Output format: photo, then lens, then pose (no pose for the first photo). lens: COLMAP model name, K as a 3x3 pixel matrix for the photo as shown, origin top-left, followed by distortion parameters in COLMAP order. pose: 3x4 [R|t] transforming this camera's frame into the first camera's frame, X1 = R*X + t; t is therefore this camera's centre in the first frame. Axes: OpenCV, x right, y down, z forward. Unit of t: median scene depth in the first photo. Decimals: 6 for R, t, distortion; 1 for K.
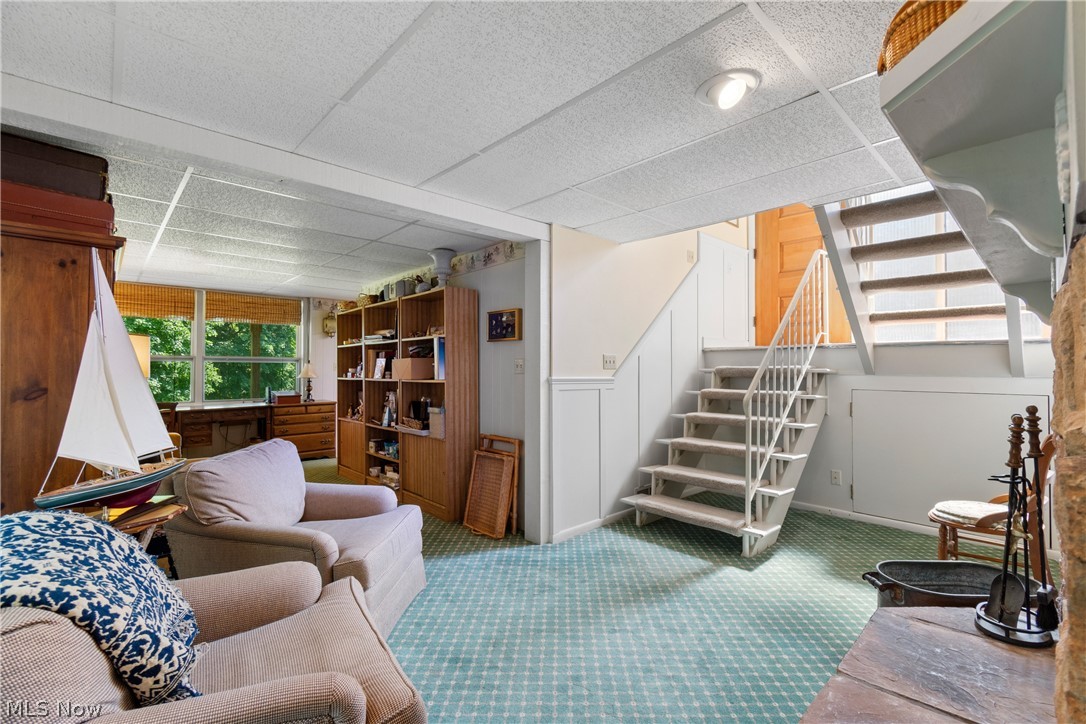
lens RADIAL K [[473.9, 0, 541.9], [0, 473.9, 363.6], [0, 0, 1]] dist [0.003293, -0.000828]
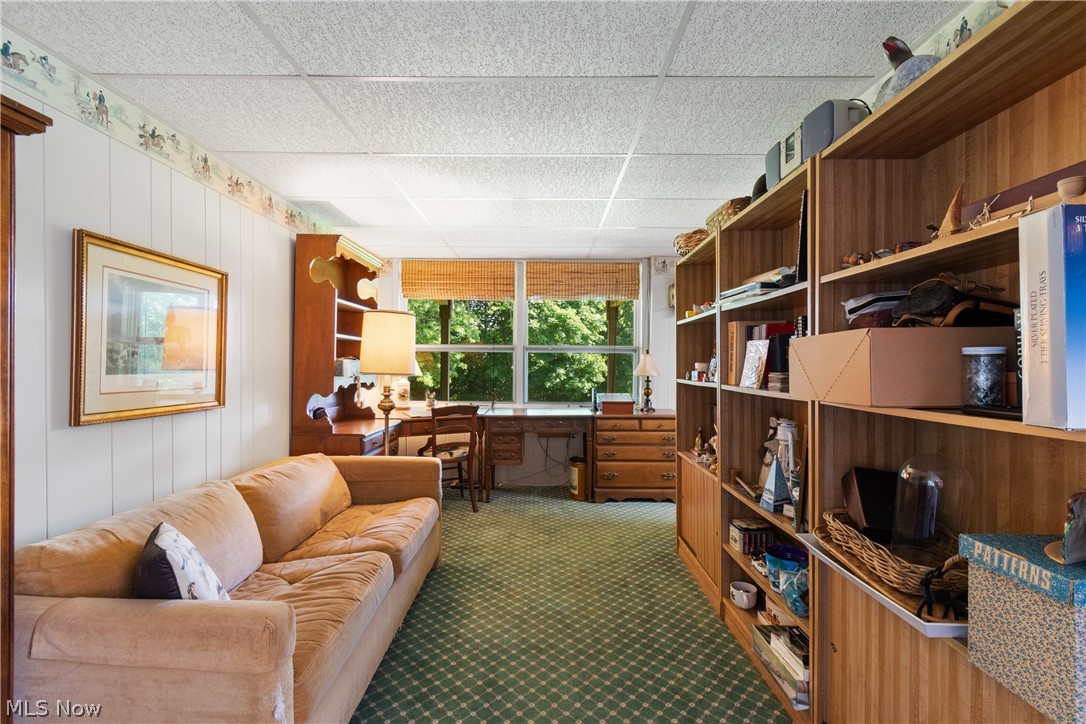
lens RADIAL K [[473.9, 0, 541.9], [0, 473.9, 363.6], [0, 0, 1]] dist [0.003293, -0.000828]
pose [[0.724073, 0.008983, -0.689664, -0.180394], [0.000359, 0.999910, 0.013401, 0.004424], [0.689723, -0.009951, 0.724005, 0.541561]]
